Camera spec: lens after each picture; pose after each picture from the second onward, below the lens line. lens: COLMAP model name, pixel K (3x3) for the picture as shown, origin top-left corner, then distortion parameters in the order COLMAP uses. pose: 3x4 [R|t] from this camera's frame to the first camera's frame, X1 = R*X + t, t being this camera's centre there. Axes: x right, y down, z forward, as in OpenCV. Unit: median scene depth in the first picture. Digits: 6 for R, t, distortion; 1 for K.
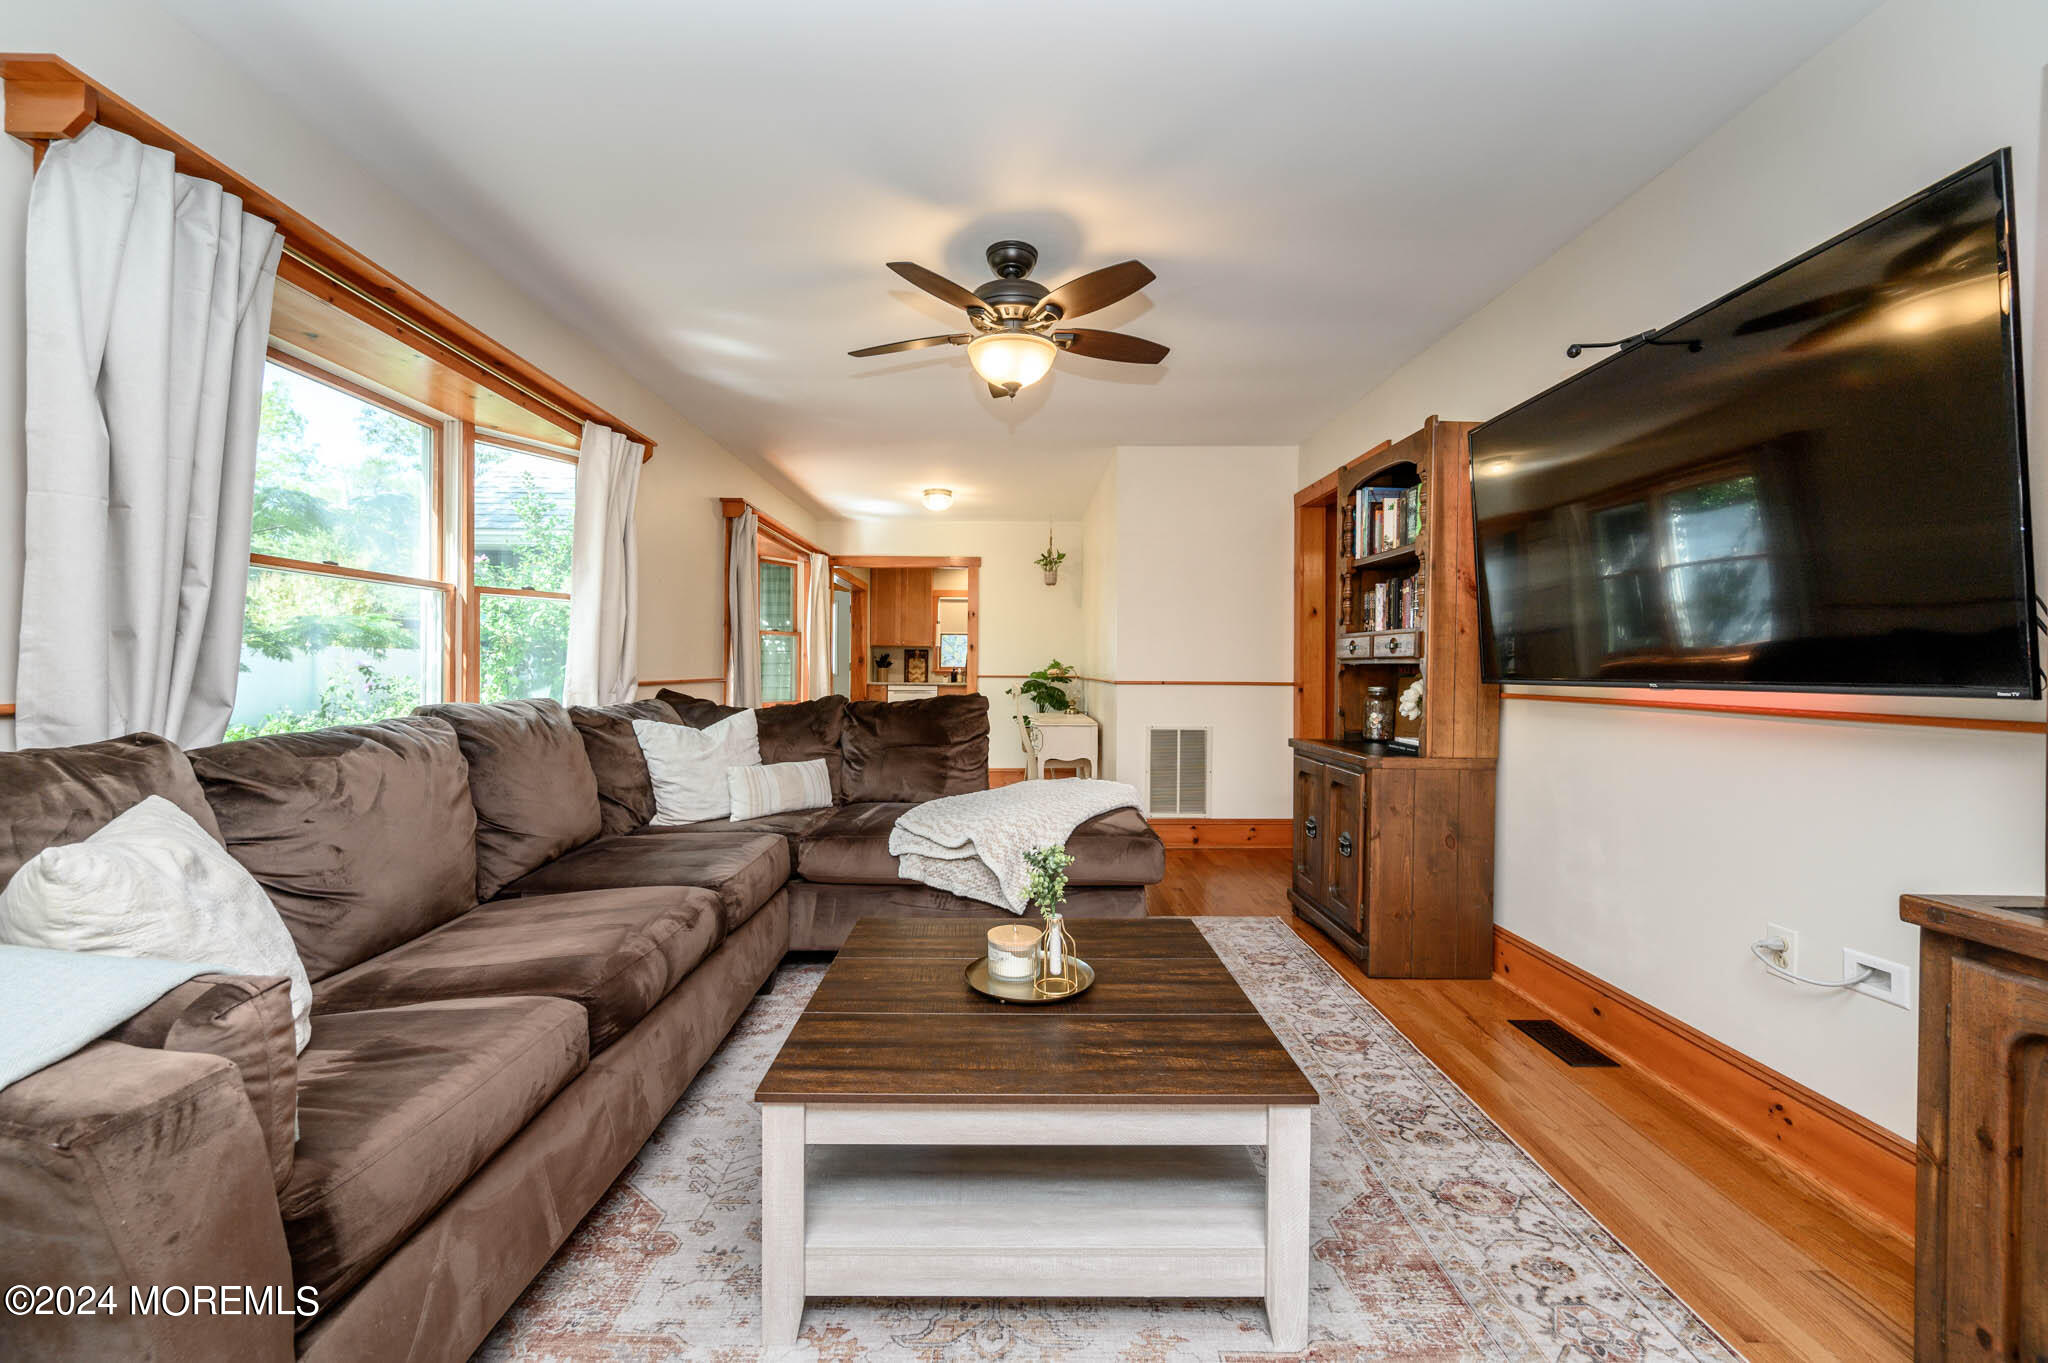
lens RADIAL K [[827.9, 0, 1028.9], [0, 827.9, 674.7], [0, 0, 1]] dist [0.004976, 0.000326]
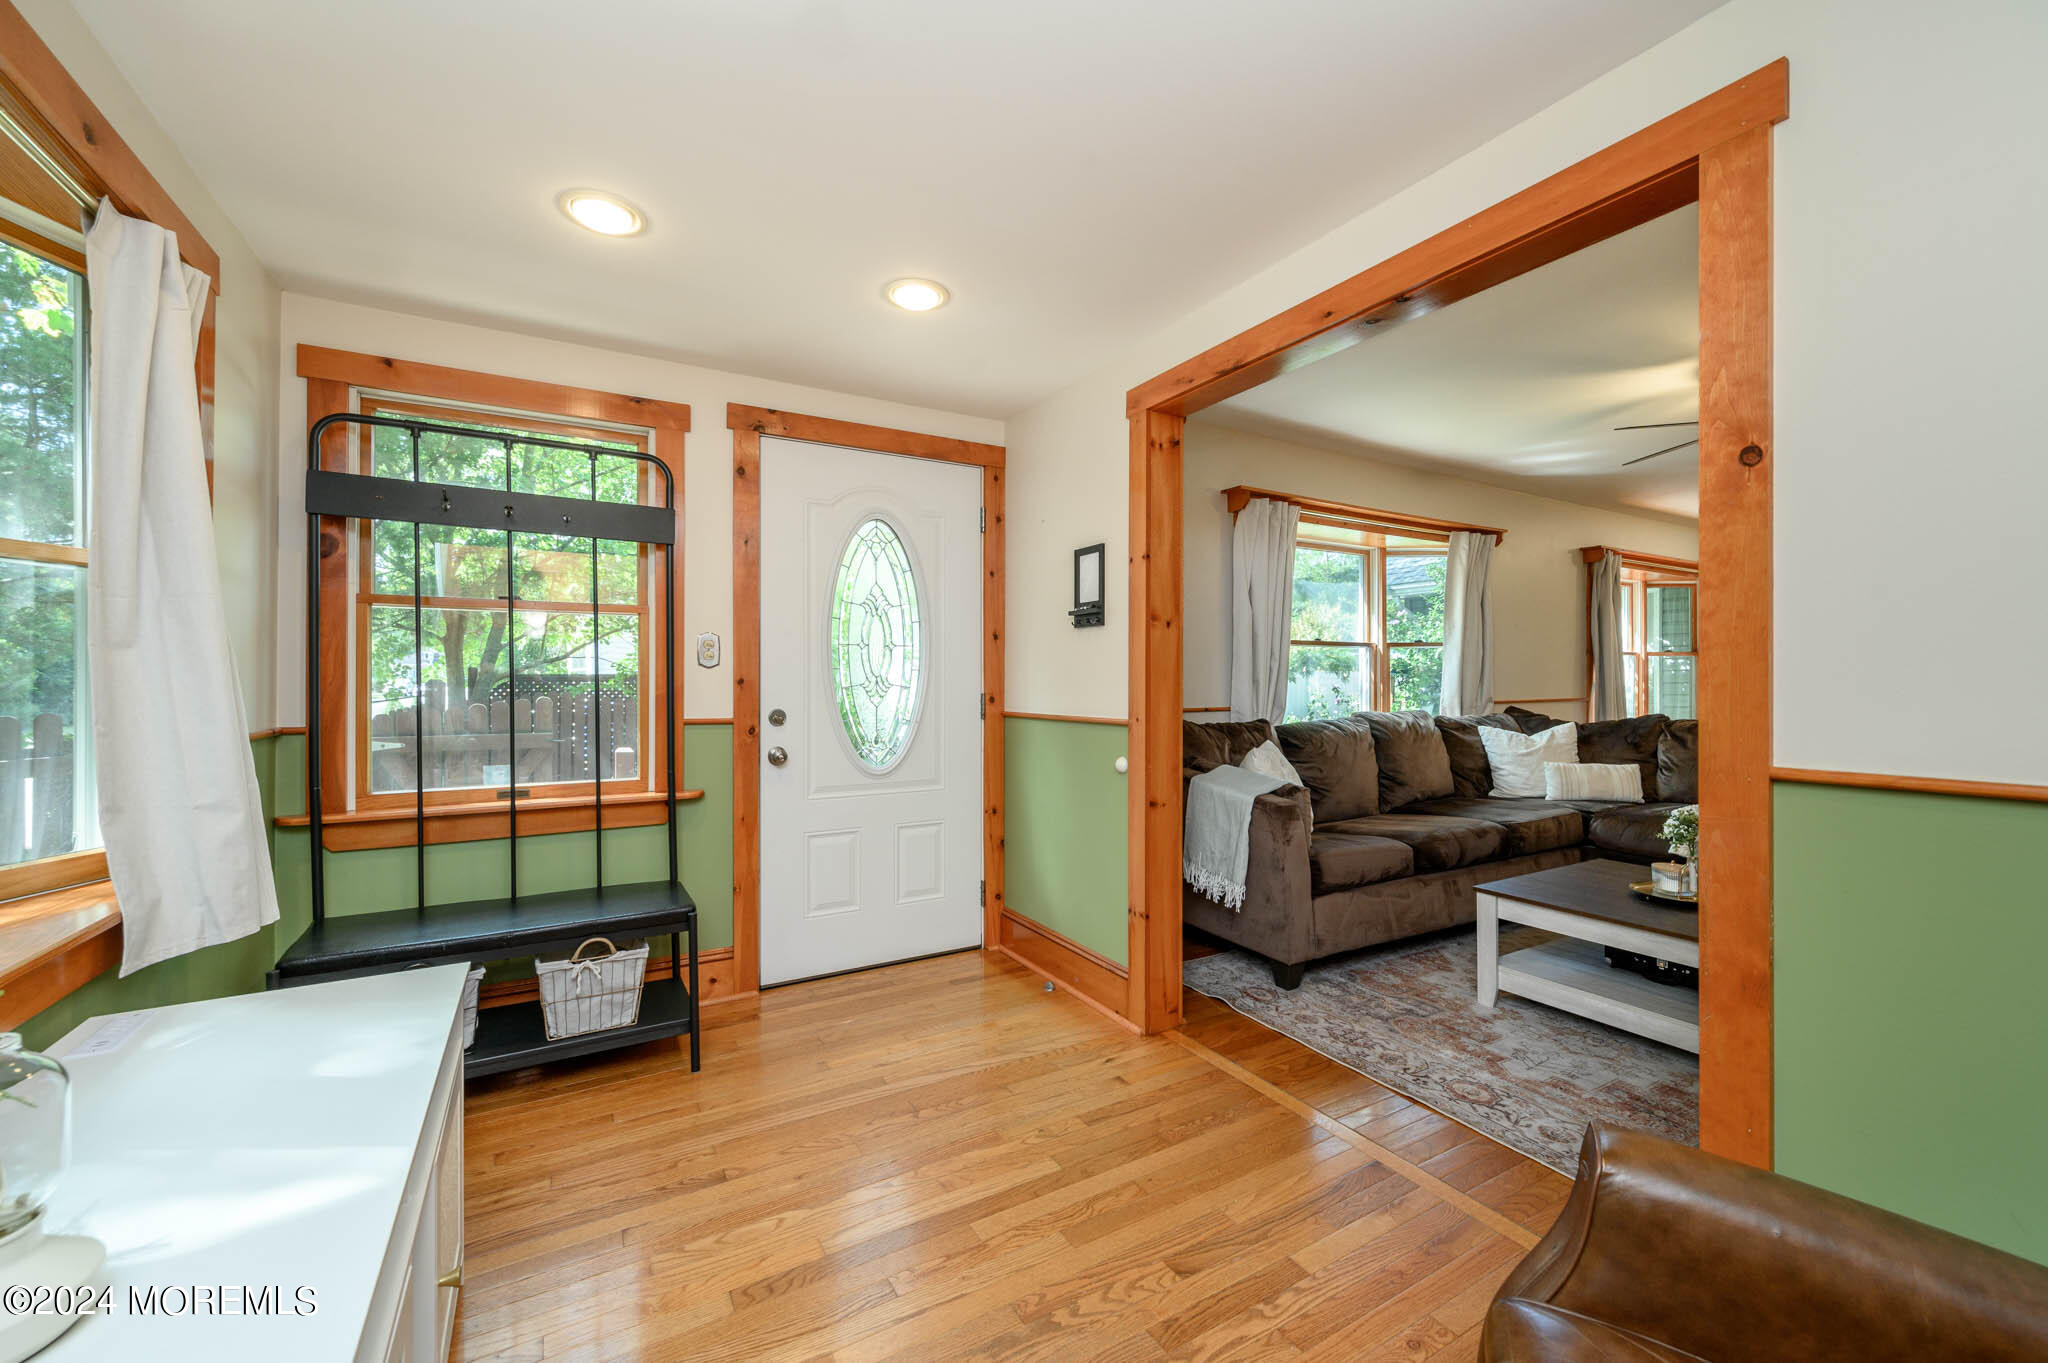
lens RADIAL K [[827.9, 0, 1017.7], [0, 827.9, 681.1], [0, 0, 1]] dist [0.004976, 0.000326]
pose [[0.501674, -0.008194, -0.865018, 0.414204], [-0.000598, 0.999952, -0.009819, -0.012562], [0.865057, 0.005443, 0.501645, -0.495894]]
